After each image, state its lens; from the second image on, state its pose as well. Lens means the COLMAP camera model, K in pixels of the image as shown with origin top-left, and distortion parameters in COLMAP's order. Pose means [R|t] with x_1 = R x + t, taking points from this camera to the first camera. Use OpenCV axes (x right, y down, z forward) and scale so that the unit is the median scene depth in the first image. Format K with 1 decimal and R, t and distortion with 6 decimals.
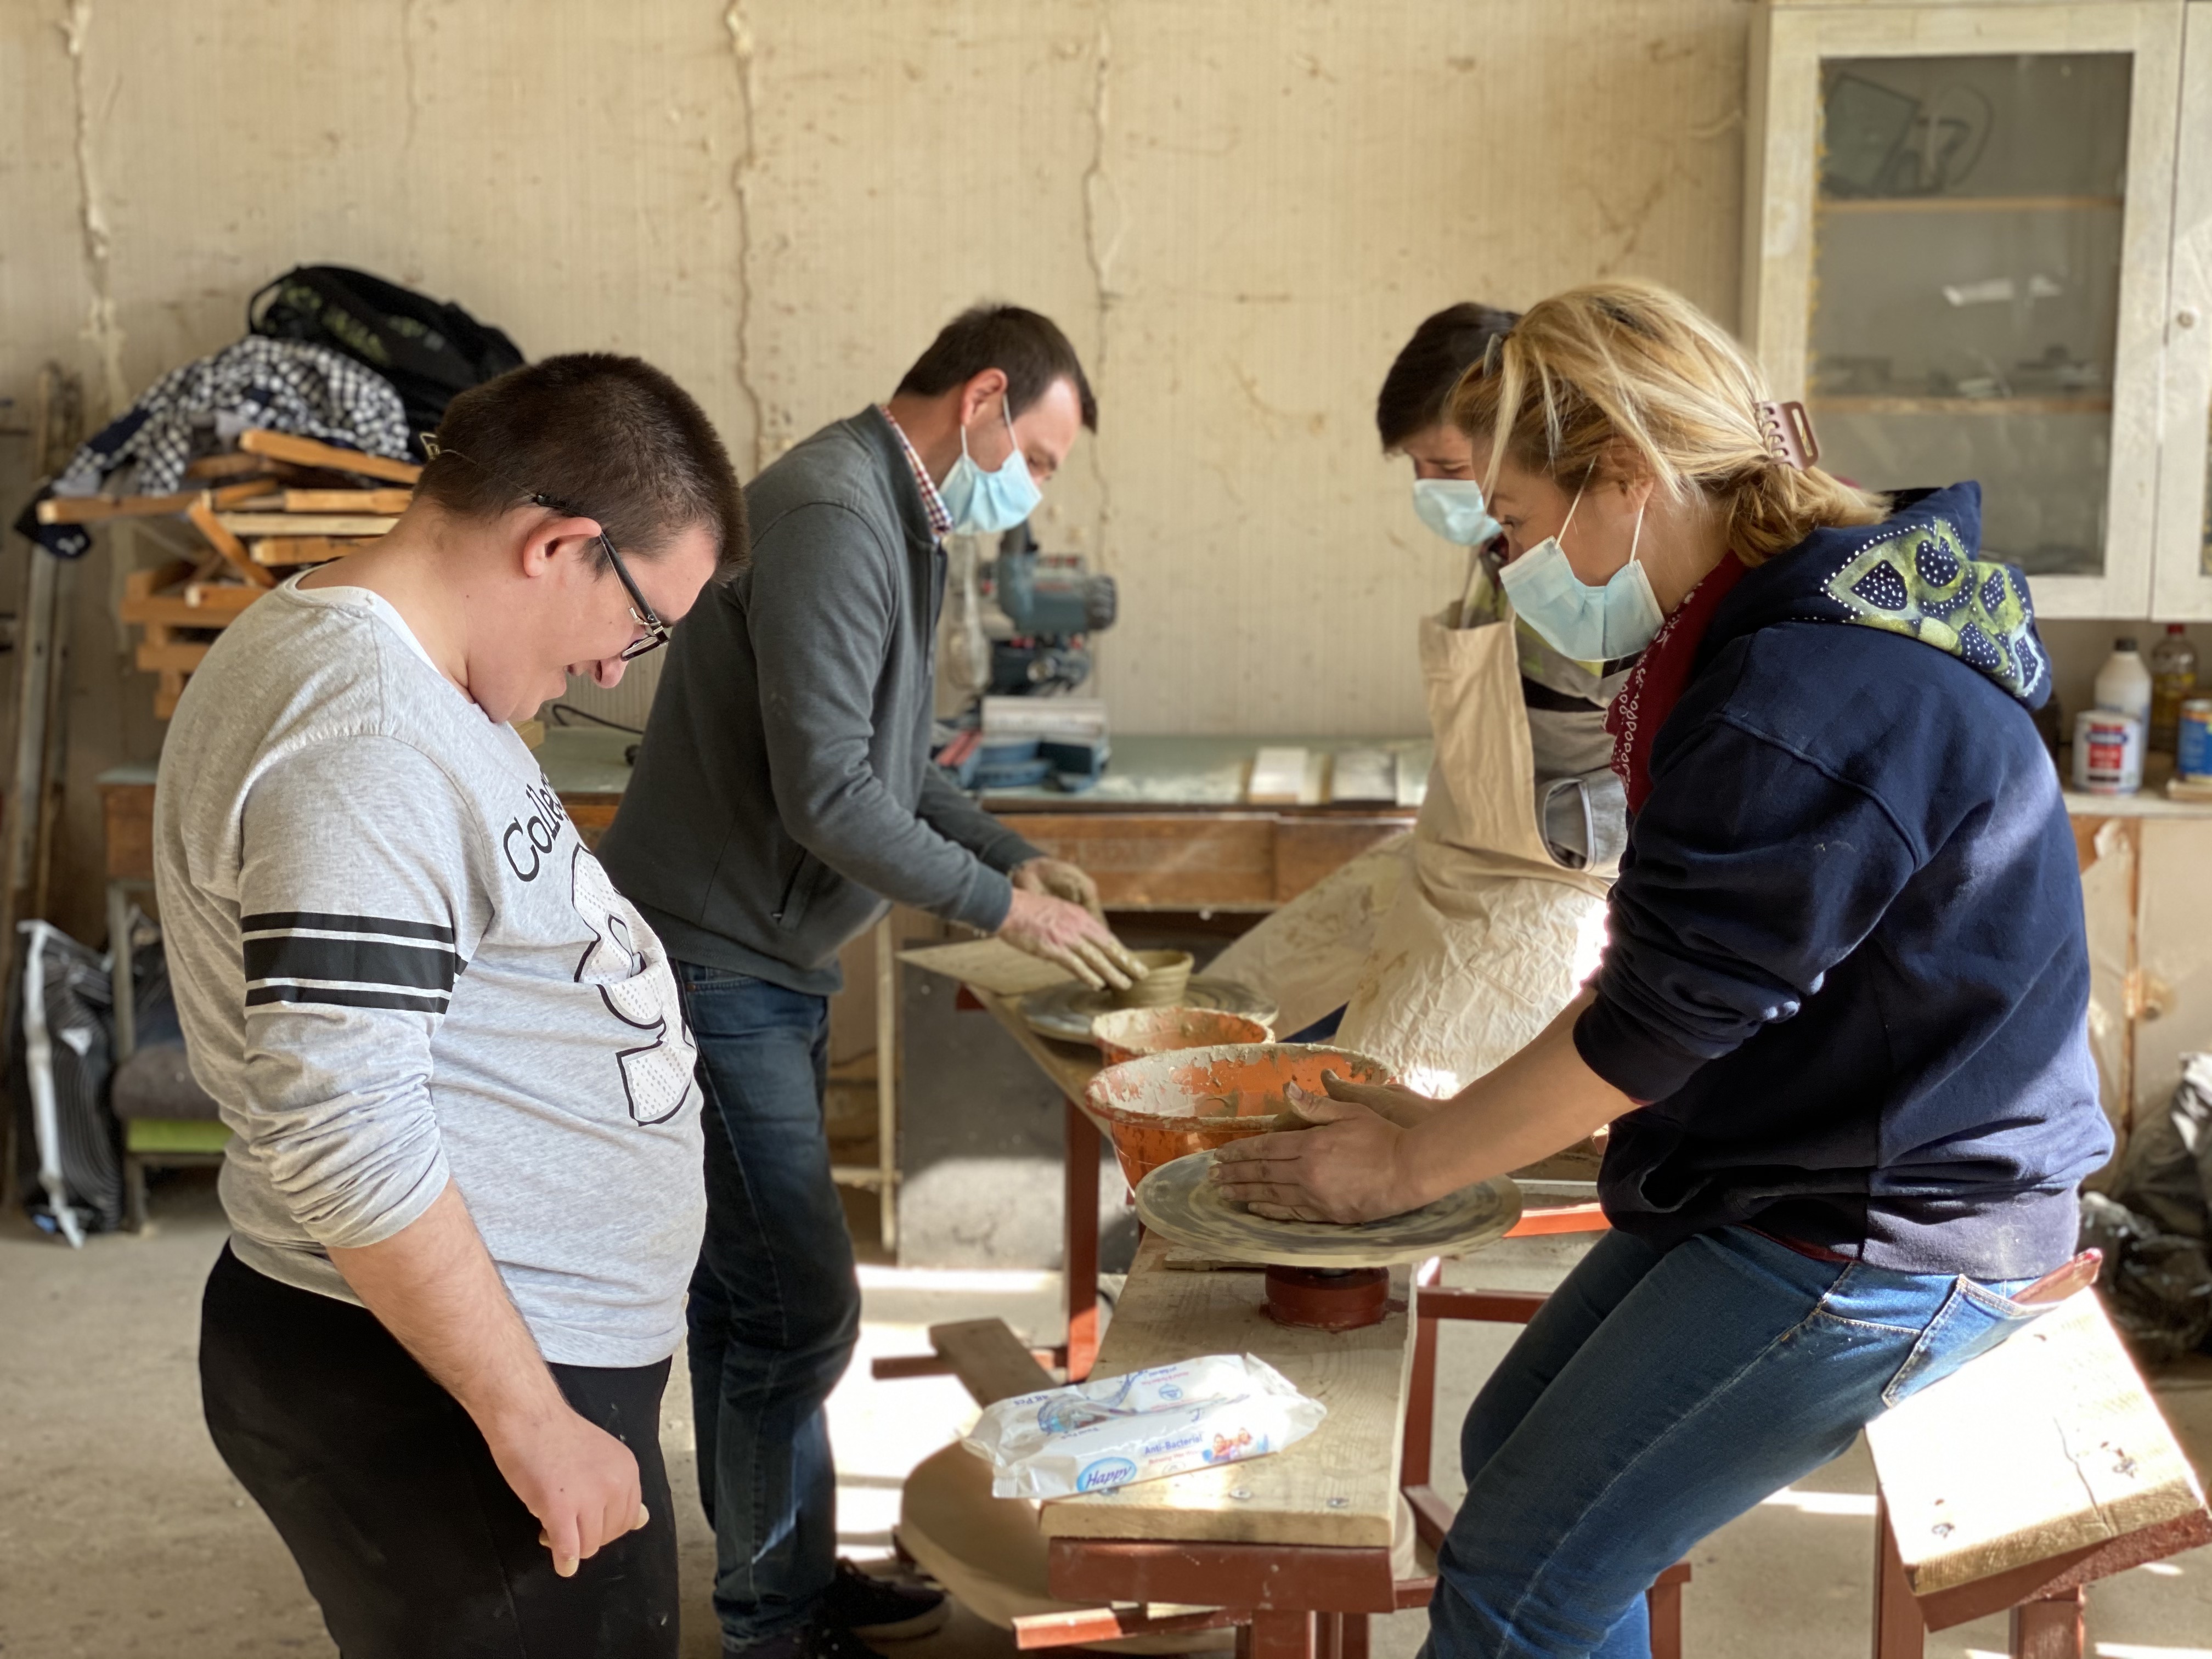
lens RADIAL K [[3404.3, 0, 1117.7], [0, 3404.3, 822.5], [0, 0, 1]] dist [0.134739, 0.000000]
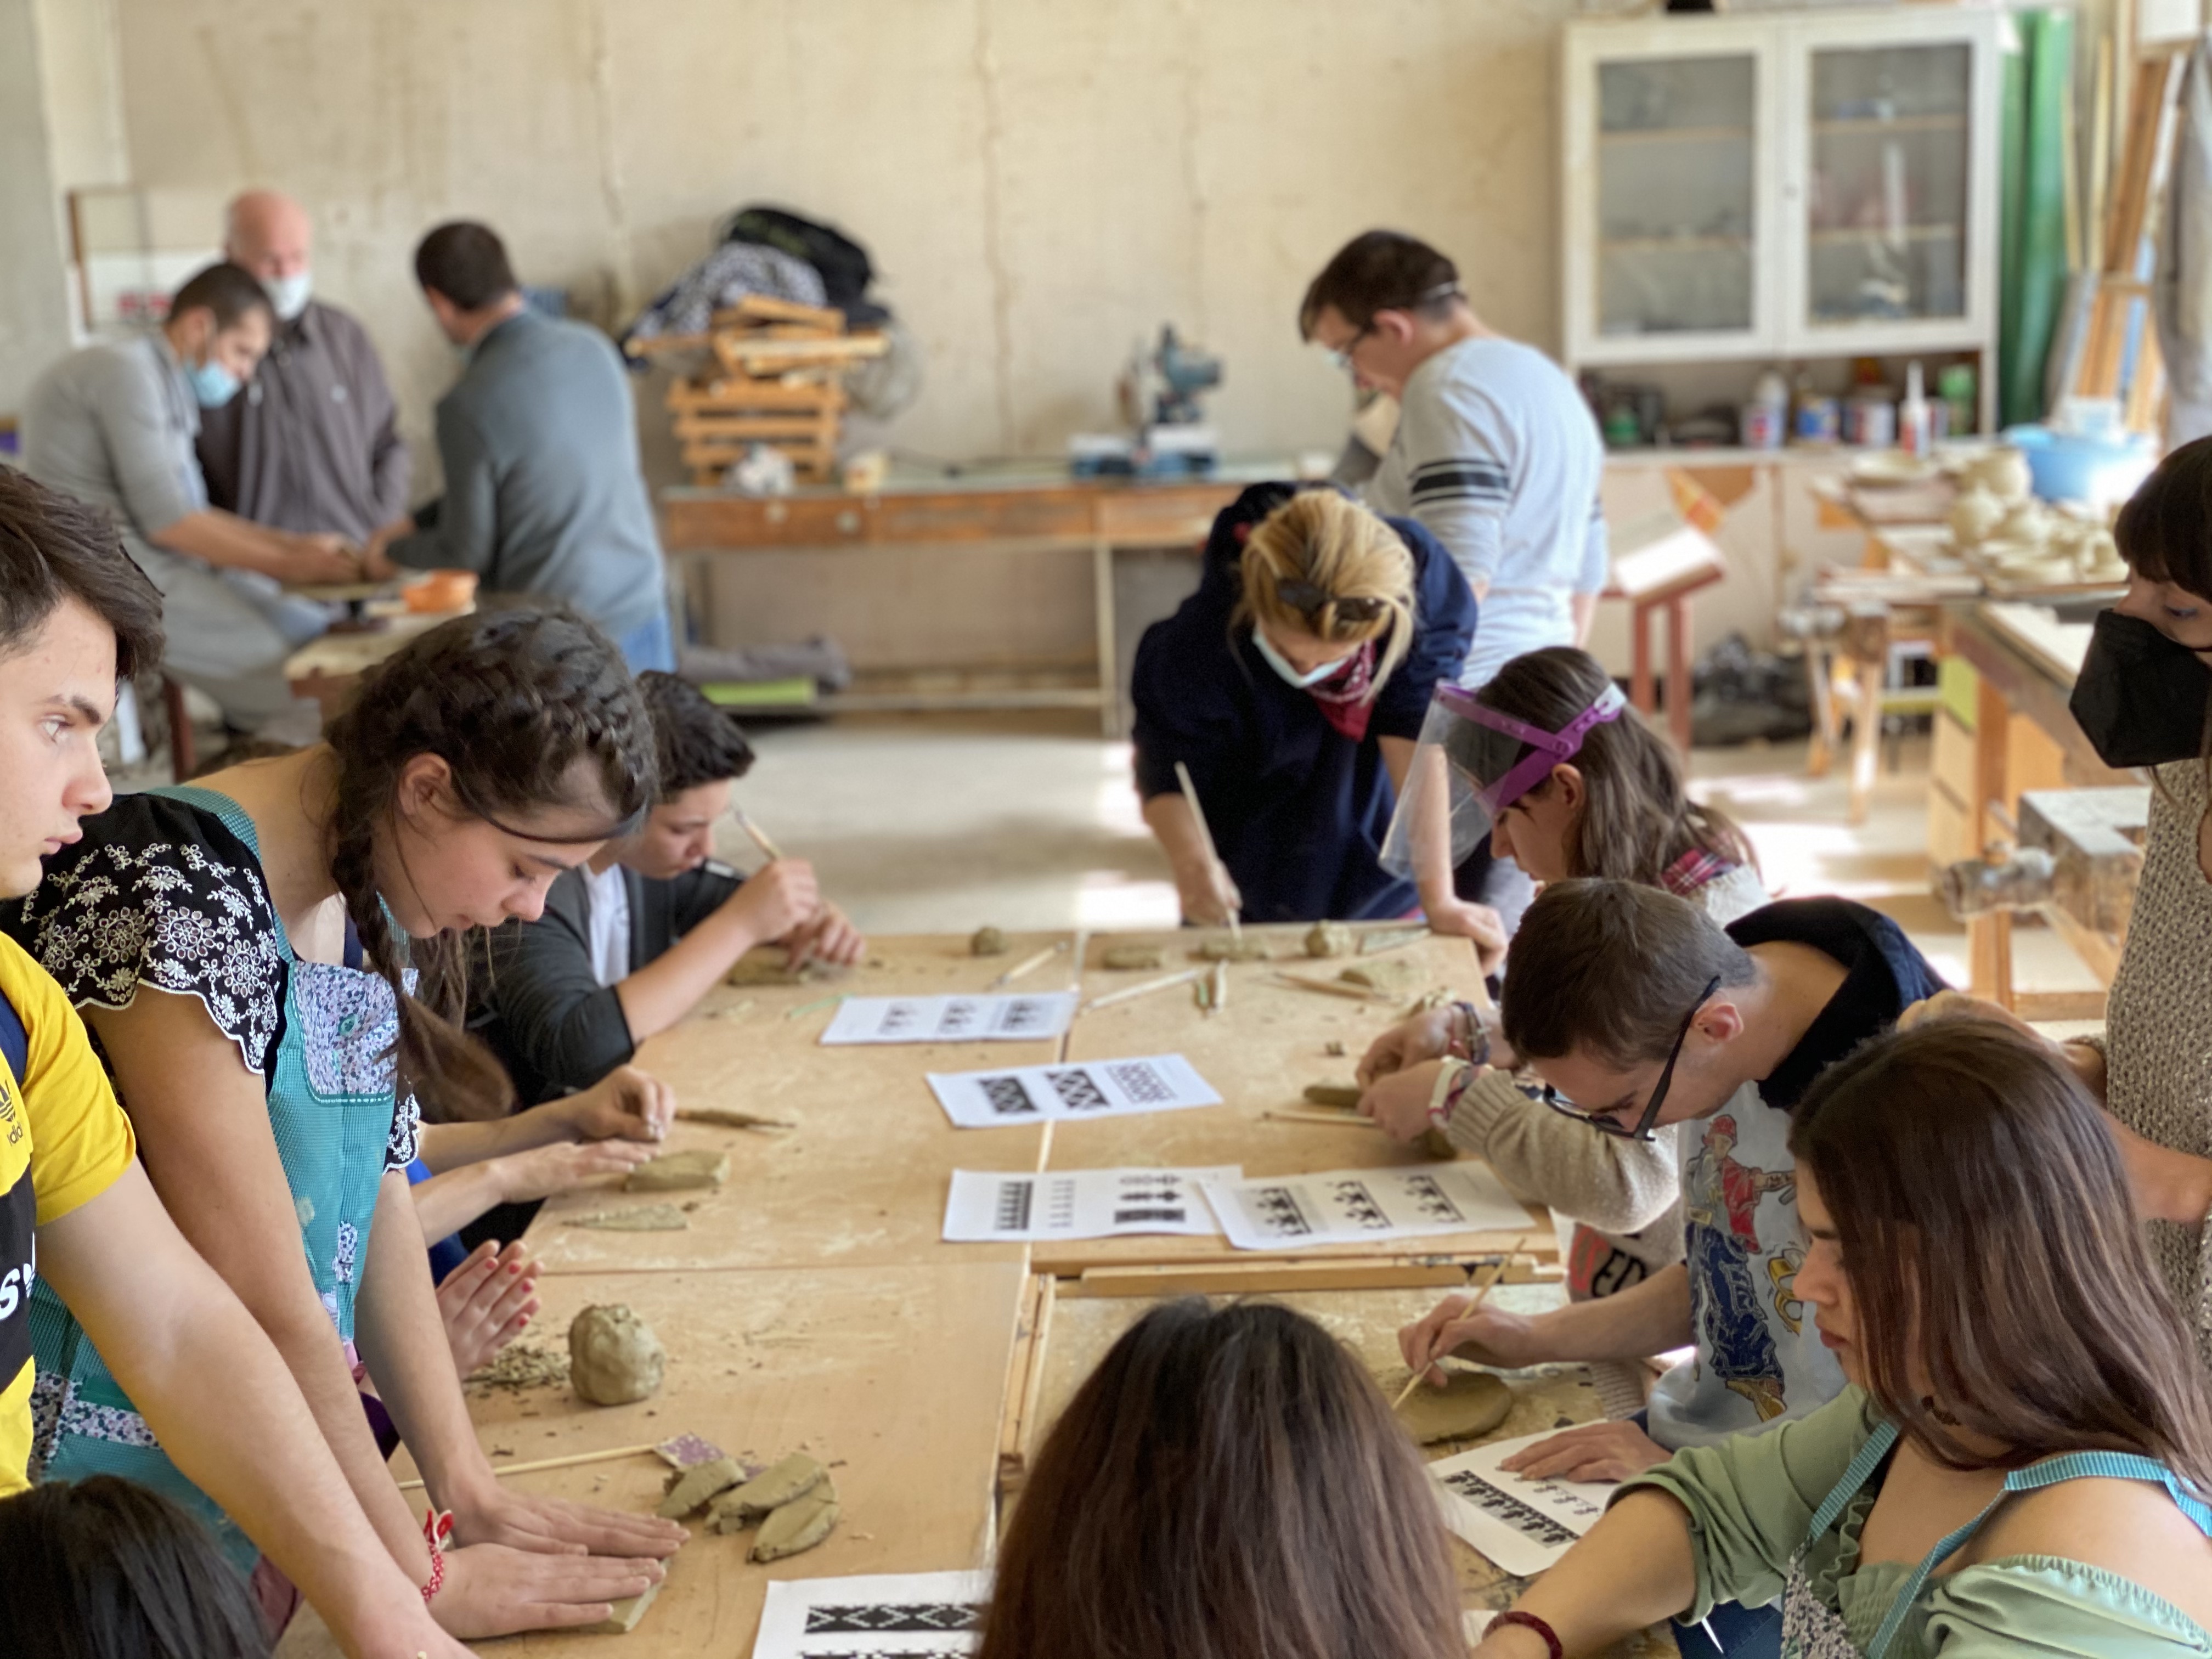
lens RADIAL K [[3404.3, 0, 1093.2], [0, 3404.3, 827.9], [0, 0, 1]] dist [0.134739, 0.000000]
pose [[0.996449, -0.051431, 0.066662, -0.201685], [0.049682, 0.998382, 0.027646, 0.123592], [-0.067976, -0.024236, 0.997393, -0.808096]]
